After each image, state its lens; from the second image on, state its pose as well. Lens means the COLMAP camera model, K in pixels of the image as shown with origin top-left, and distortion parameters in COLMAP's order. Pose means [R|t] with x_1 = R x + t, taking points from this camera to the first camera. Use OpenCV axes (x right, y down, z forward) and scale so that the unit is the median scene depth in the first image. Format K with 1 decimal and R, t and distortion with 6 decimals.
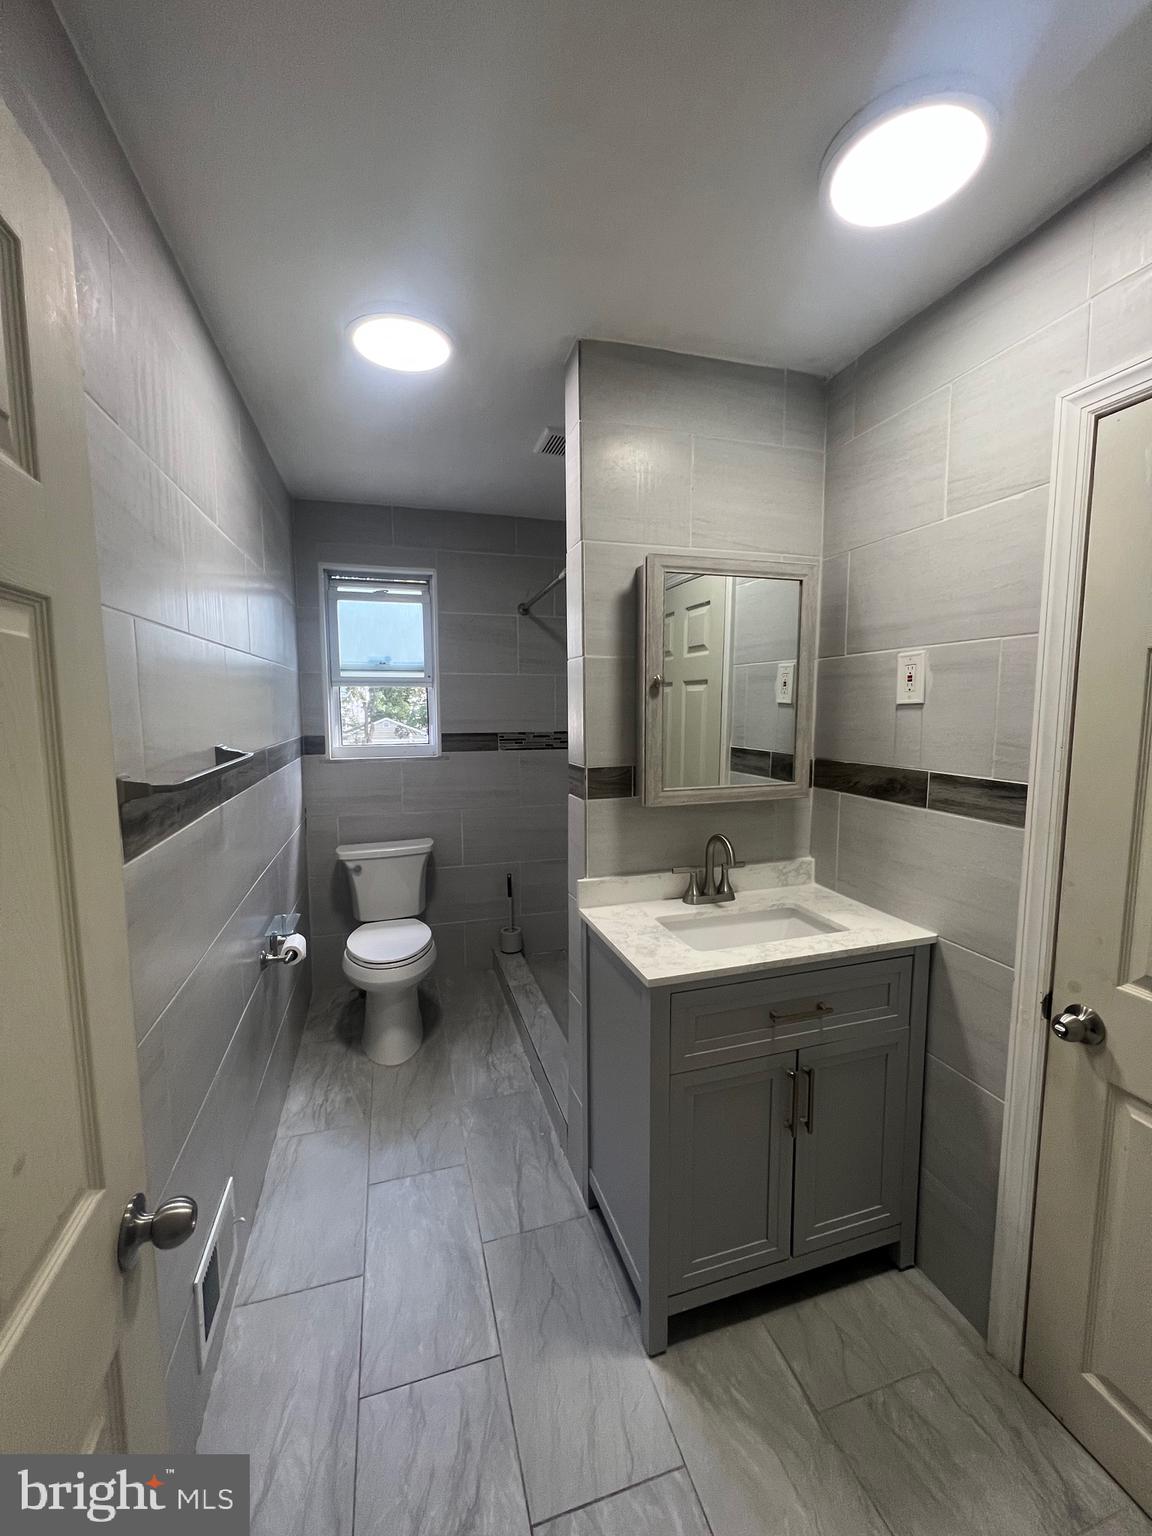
lens RADIAL K [[615.7, 0, 576.6], [0, 615.7, 766.5], [0, 0, 1]] dist [-0.002470, 0.000664]
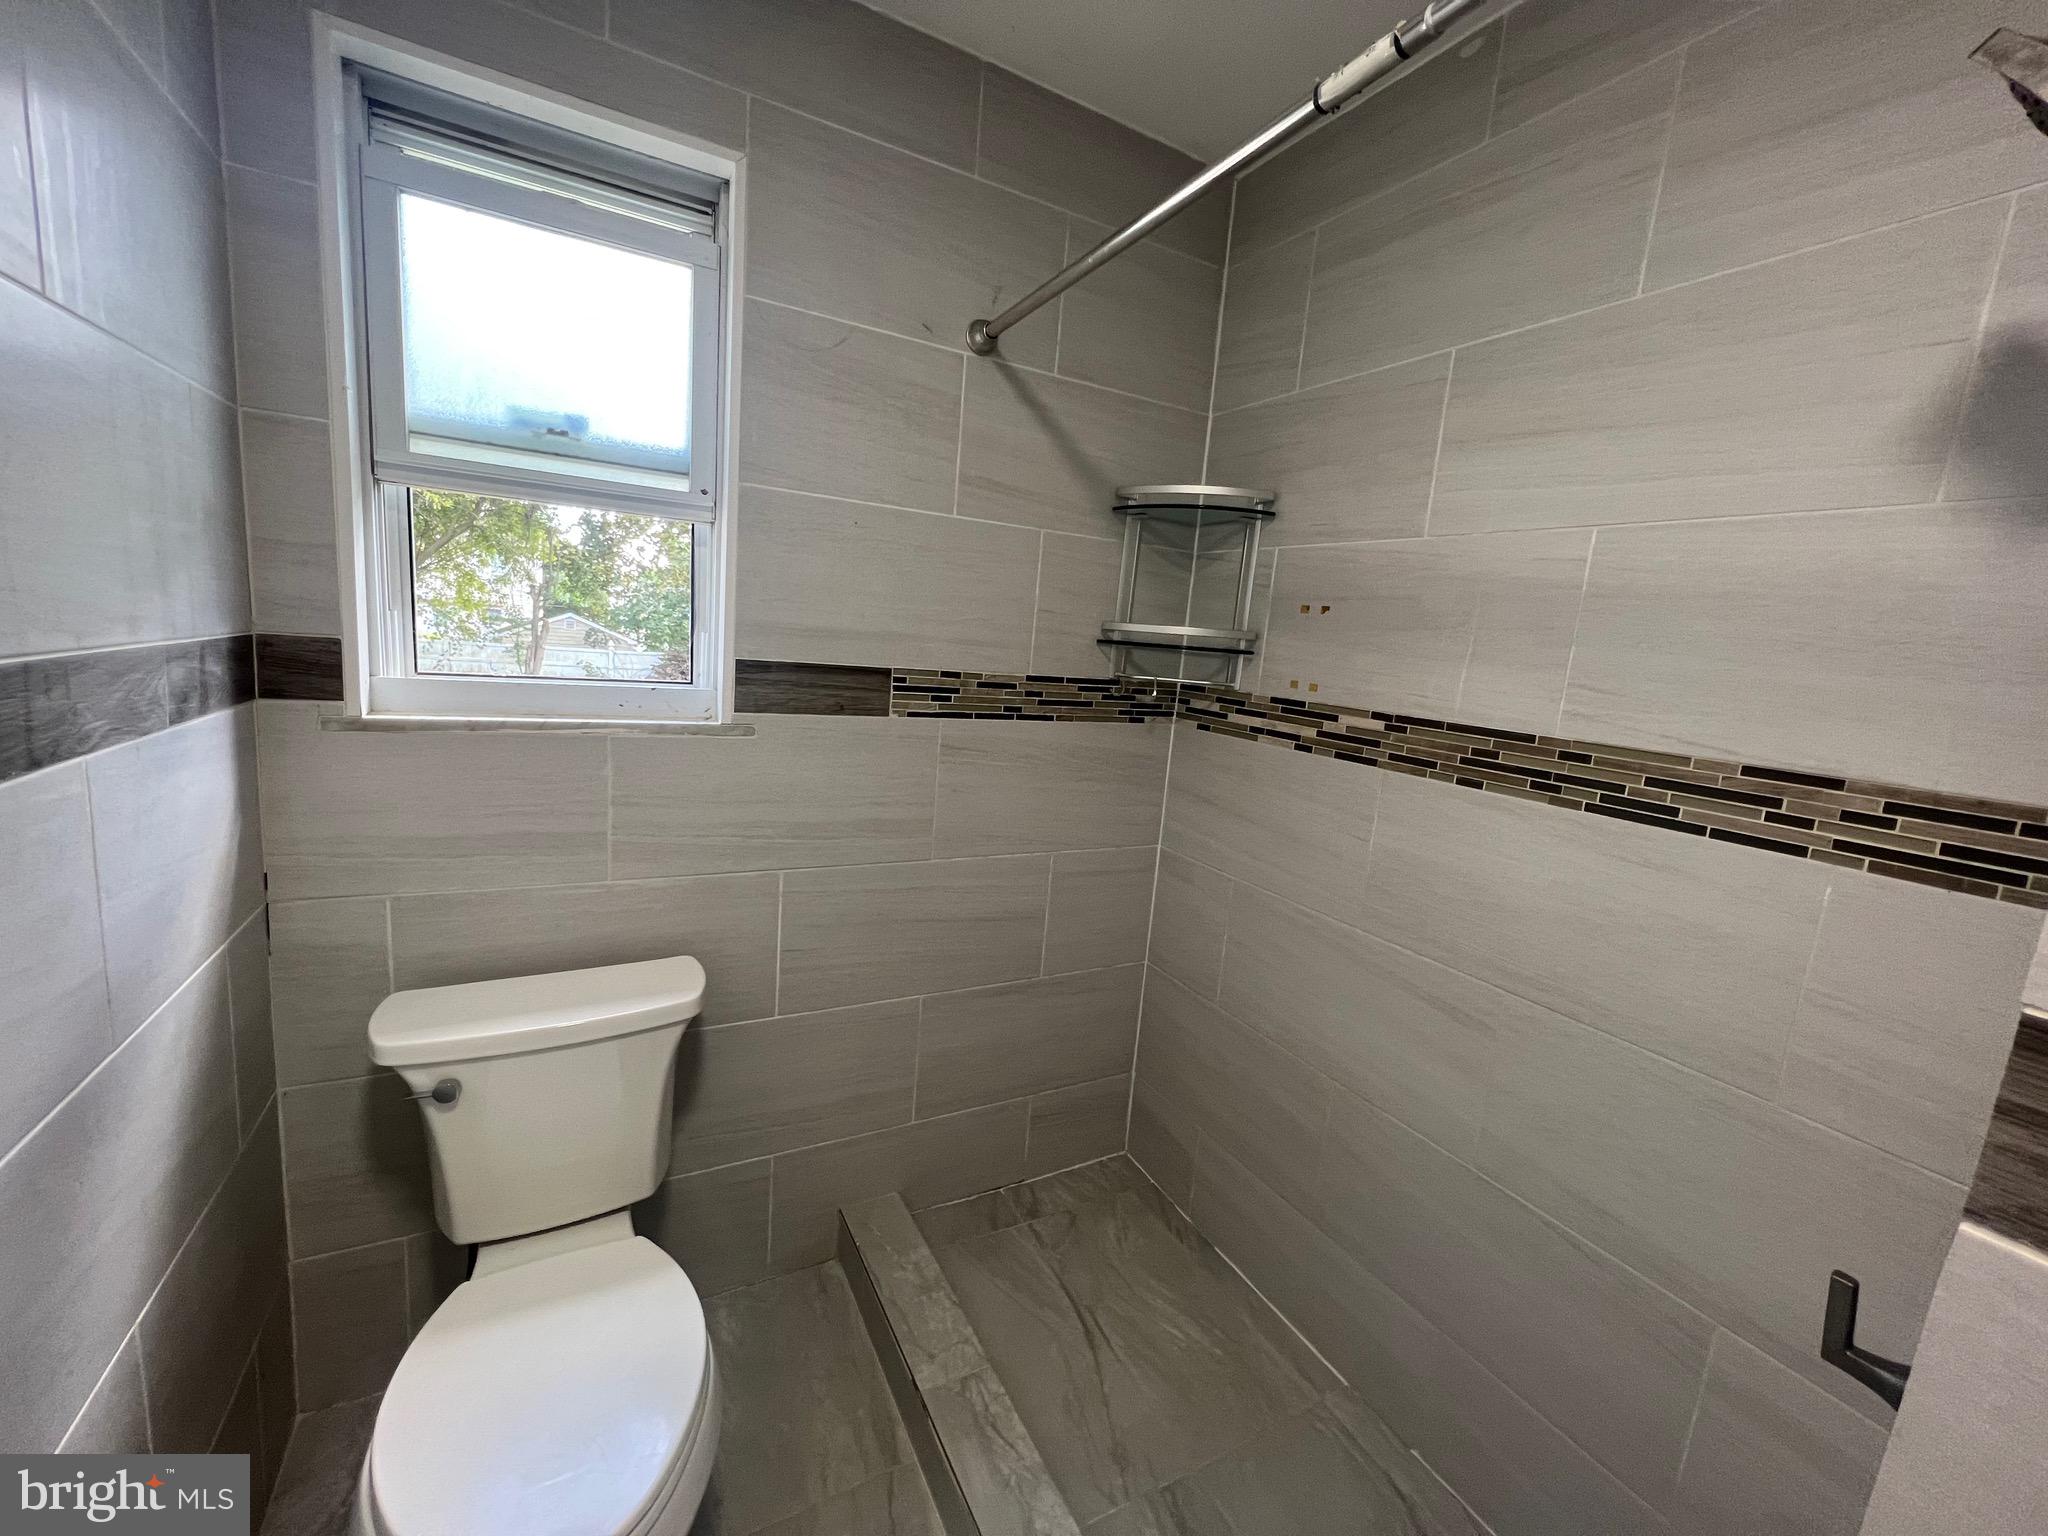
lens RADIAL K [[820.9, 0, 1025.1], [0, 820.9, 769.1], [0, 0, 1]] dist [-0.002470, 0.000664]
pose [[0.976554, 0.050411, 0.209285, -0.150832], [-0.065275, 0.995765, 0.064734, -0.032188], [-0.205135, -0.076877, 0.975710, 0.497479]]
